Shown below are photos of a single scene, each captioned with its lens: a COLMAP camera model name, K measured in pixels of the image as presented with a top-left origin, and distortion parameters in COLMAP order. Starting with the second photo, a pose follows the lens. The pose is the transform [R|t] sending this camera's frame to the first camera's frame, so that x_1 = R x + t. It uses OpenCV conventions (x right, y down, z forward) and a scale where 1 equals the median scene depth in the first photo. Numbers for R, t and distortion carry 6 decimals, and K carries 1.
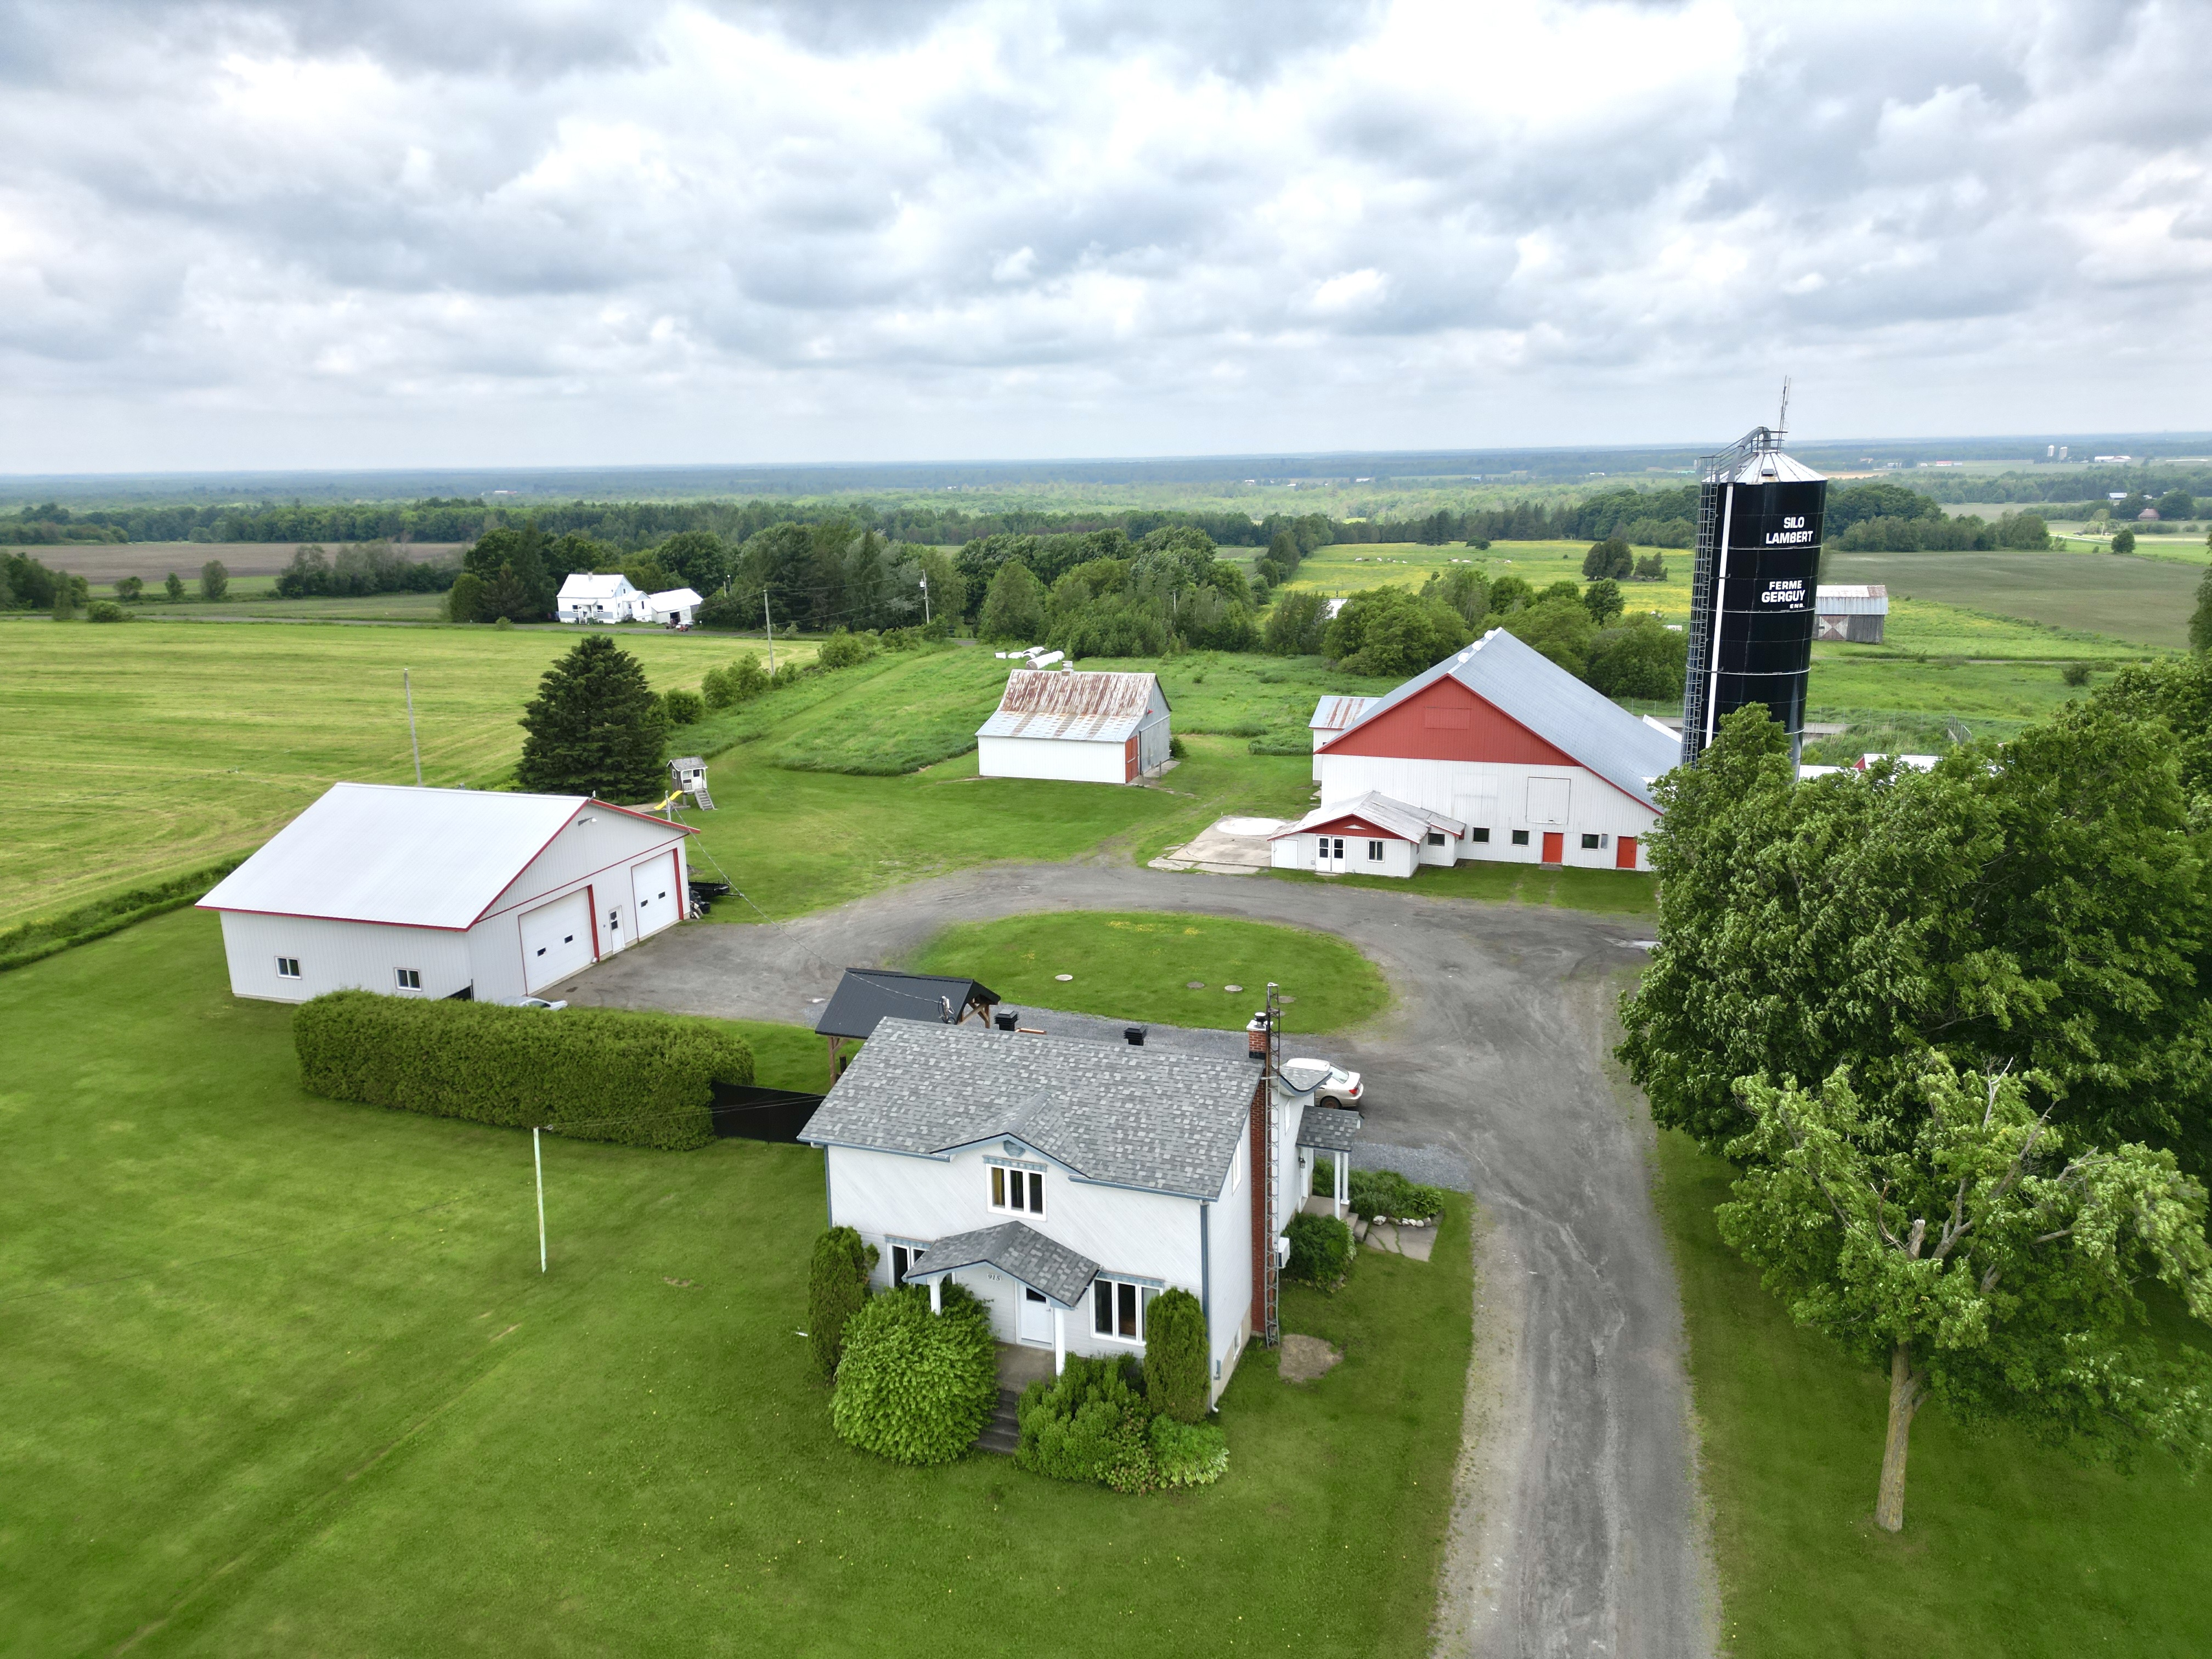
lens RADIAL K [[1534.9, 0, 1104.6], [0, 1534.9, 828.1], [0, 0, 1]] dist [0.091879, -0.093036]
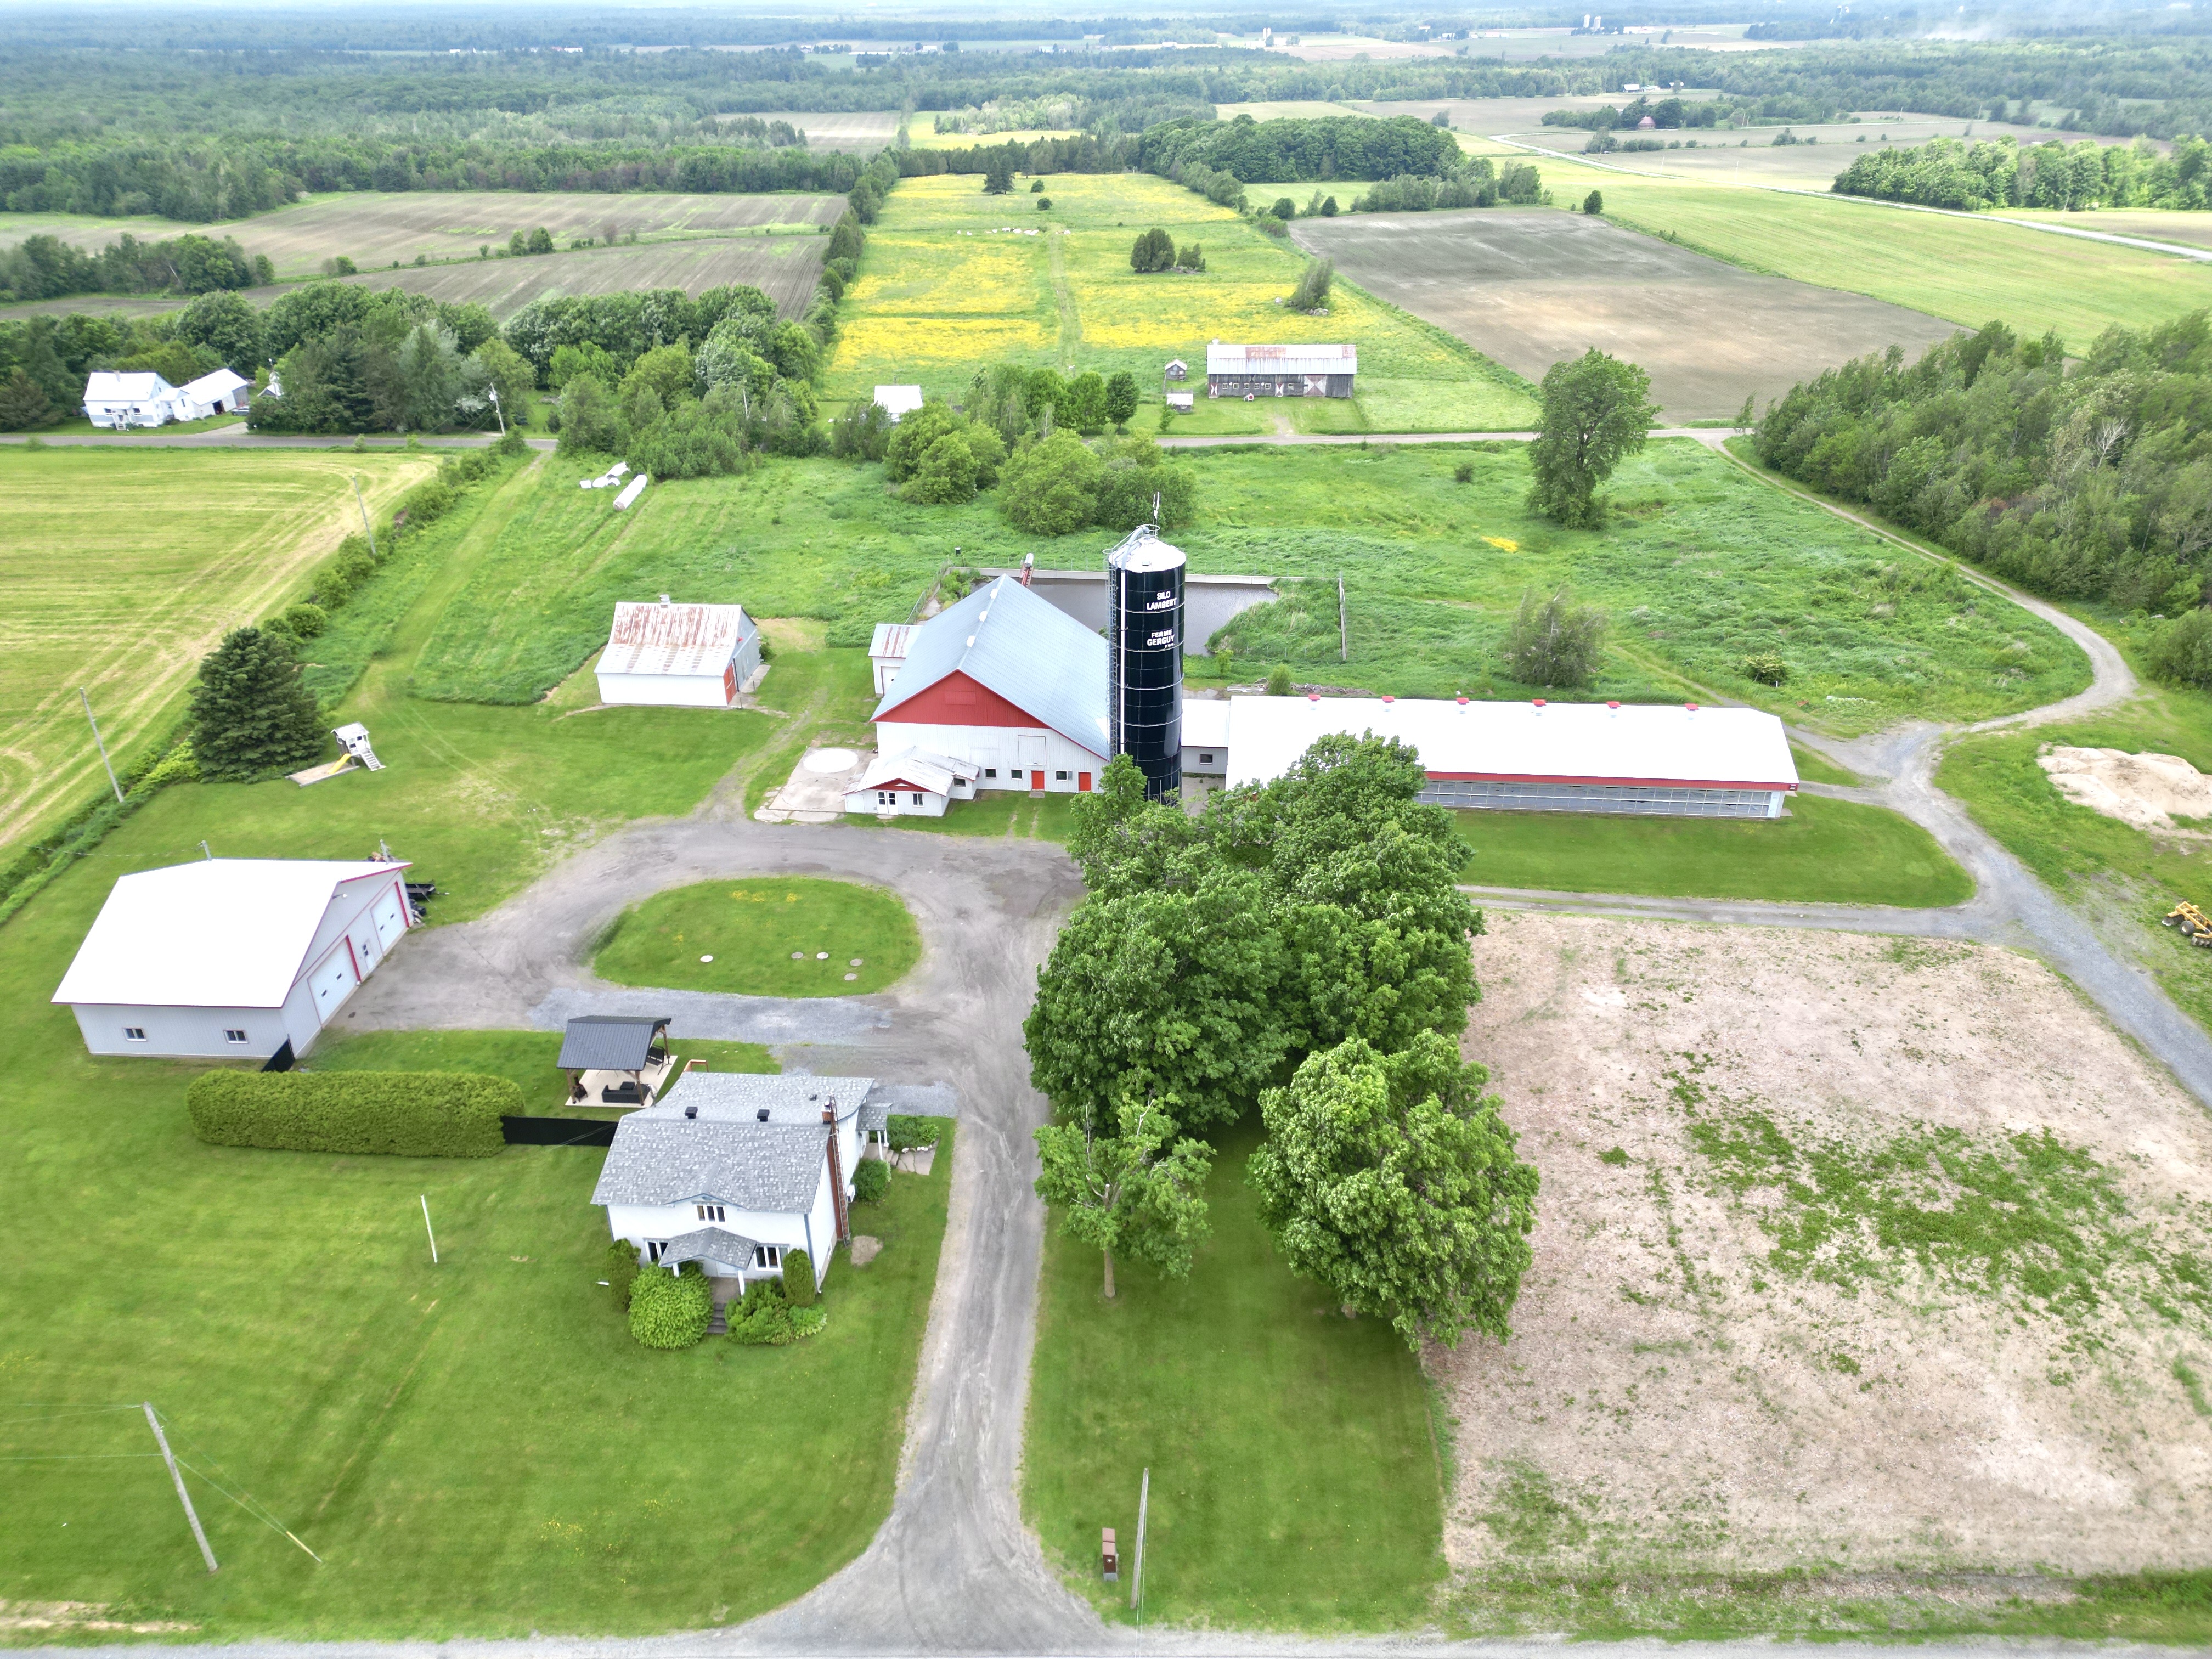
lens RADIAL K [[1534.9, 0, 1104.6], [0, 1534.9, 828.1], [0, 0, 1]] dist [0.091879, -0.093036]
pose [[0.966543, -0.112015, 0.230754, 0.013425], [0.050394, 0.965002, 0.257356, -0.346647], [-0.251505, -0.237117, 0.938361, -0.423932]]
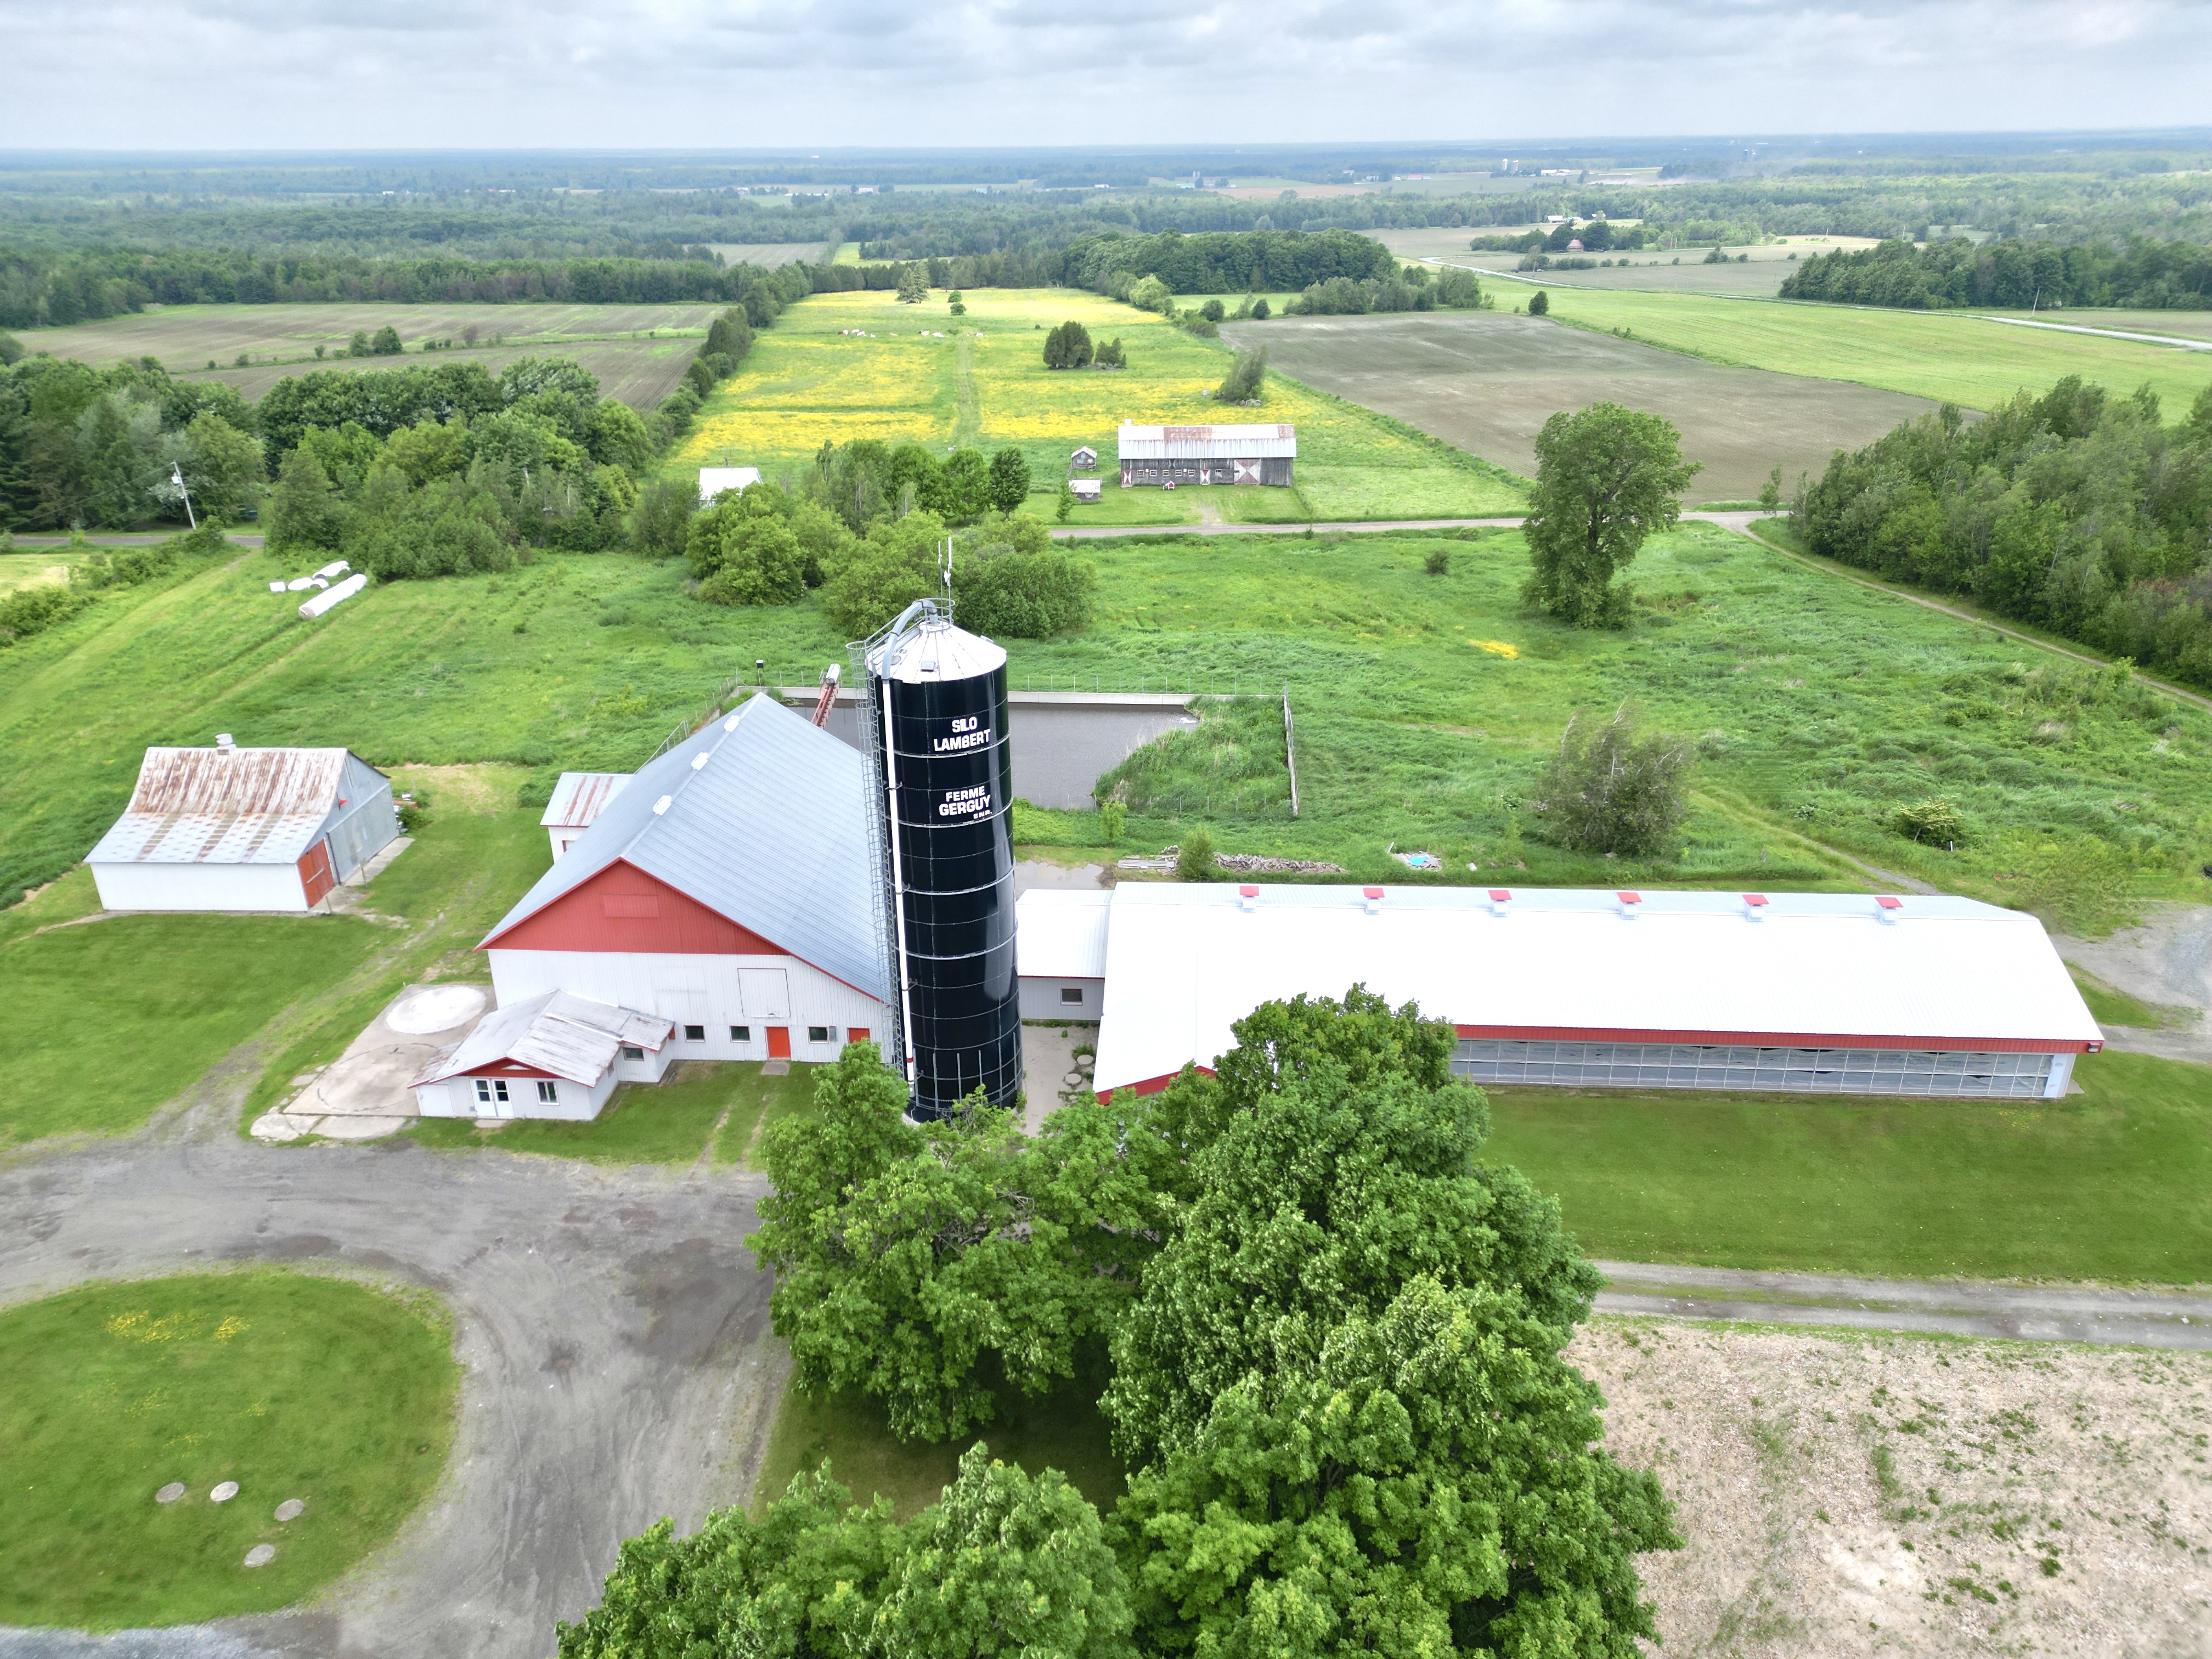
lens RADIAL K [[1534.9, 0, 1104.6], [0, 1534.9, 828.1], [0, 0, 1]] dist [0.091879, -0.093036]
pose [[0.956439, -0.109559, 0.270593, 0.272661], [0.061042, 0.981472, 0.181623, -0.270404], [-0.285478, -0.157194, 0.945406, 0.193480]]
